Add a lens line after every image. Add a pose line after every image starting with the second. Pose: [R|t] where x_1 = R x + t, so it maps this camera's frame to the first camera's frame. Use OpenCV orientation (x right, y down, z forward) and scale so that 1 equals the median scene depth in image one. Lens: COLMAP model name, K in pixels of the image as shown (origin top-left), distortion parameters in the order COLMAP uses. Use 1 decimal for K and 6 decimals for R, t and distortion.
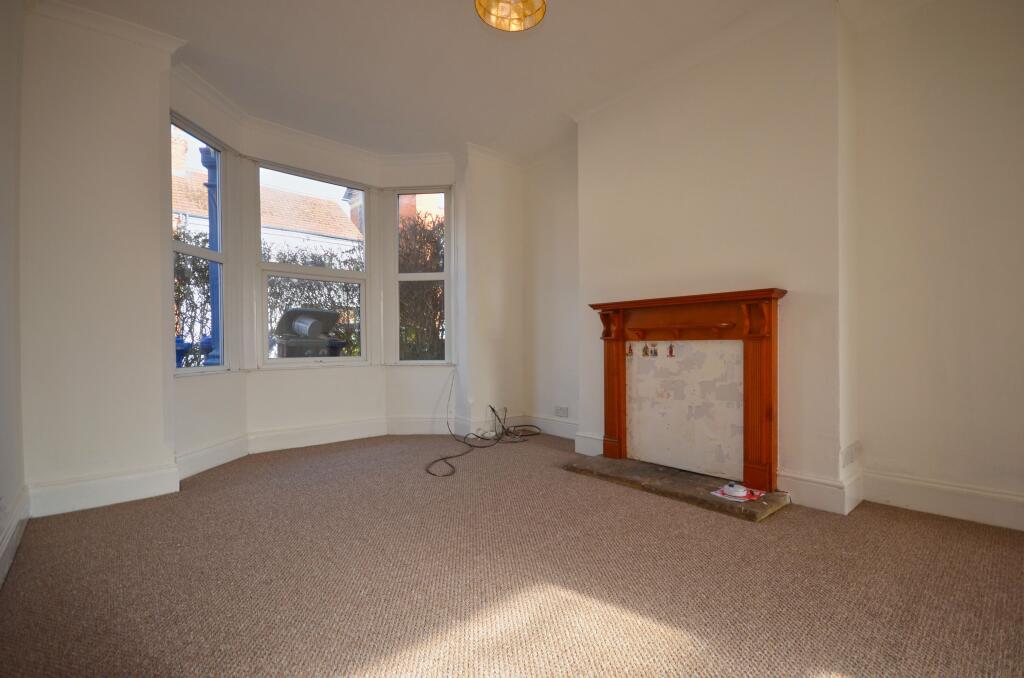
lens RADIAL K [[449.6, 0, 523.3], [0, 449.6, 346.8], [0, 0, 1]] dist [-0.004222, -0.000739]
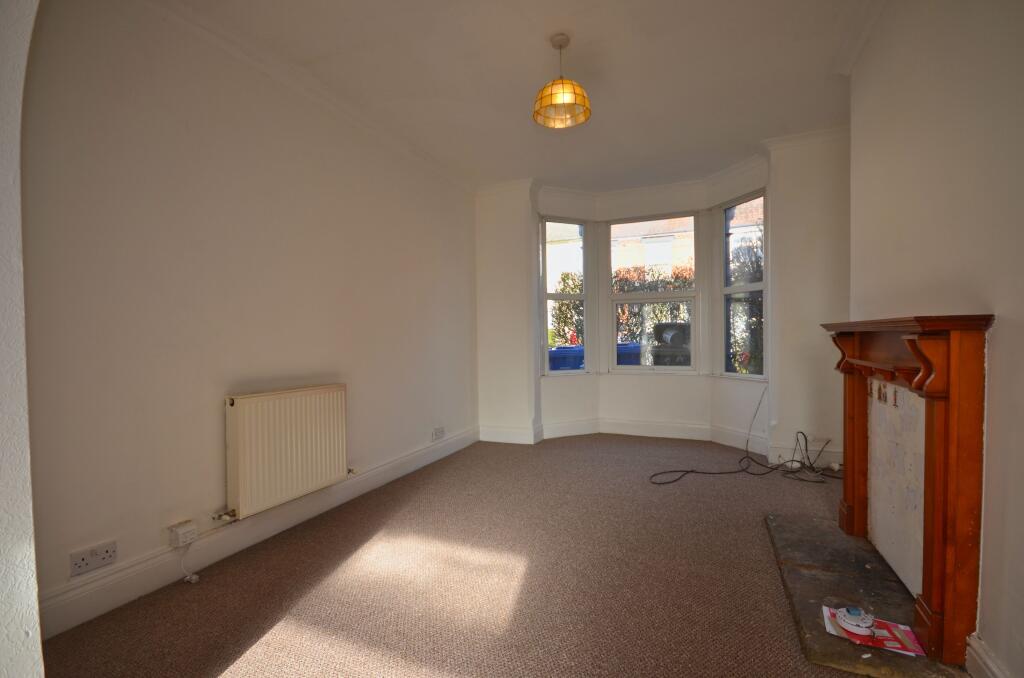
lens RADIAL K [[445.0, 0, 520.7], [0, 445.0, 348.7], [0, 0, 1]] dist [0.008866, -0.013300]
pose [[0.418076, 0.023168, -0.908117, 0.567294], [0.008893, 0.999522, 0.029594, -0.071668], [0.908369, -0.020448, 0.417670, 0.188974]]
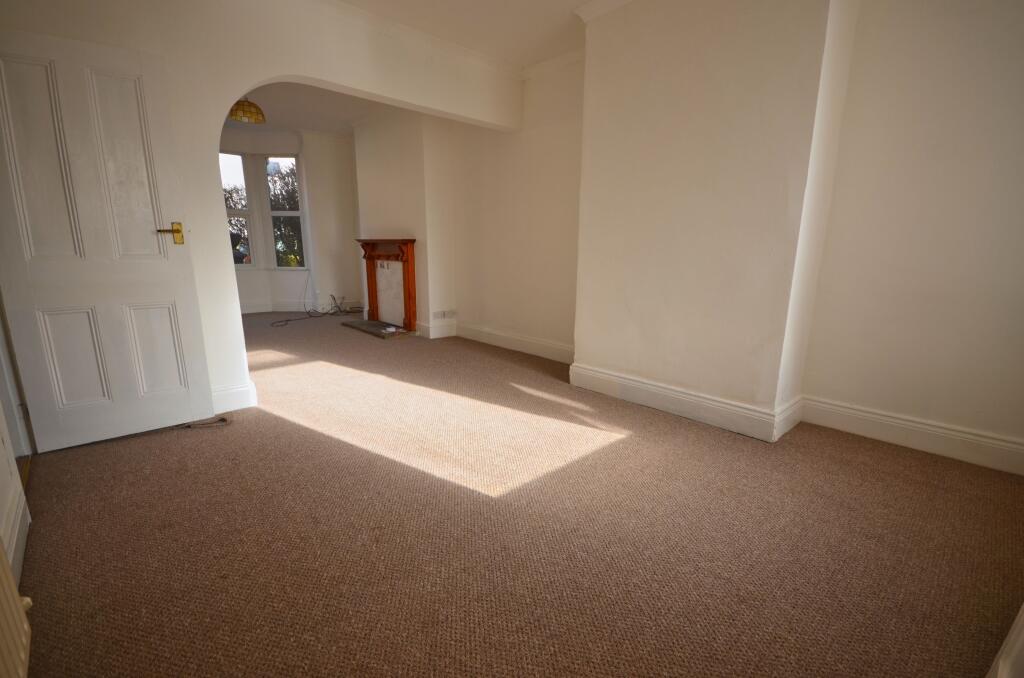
lens RADIAL K [[445.0, 0, 520.7], [0, 445.0, 348.7], [0, 0, 1]] dist [0.008866, -0.013300]
pose [[0.999461, 0.012689, 0.030293, 0.706215], [-0.018977, 0.975914, 0.217330, -0.058807], [-0.026806, -0.217788, 0.975628, -0.831309]]
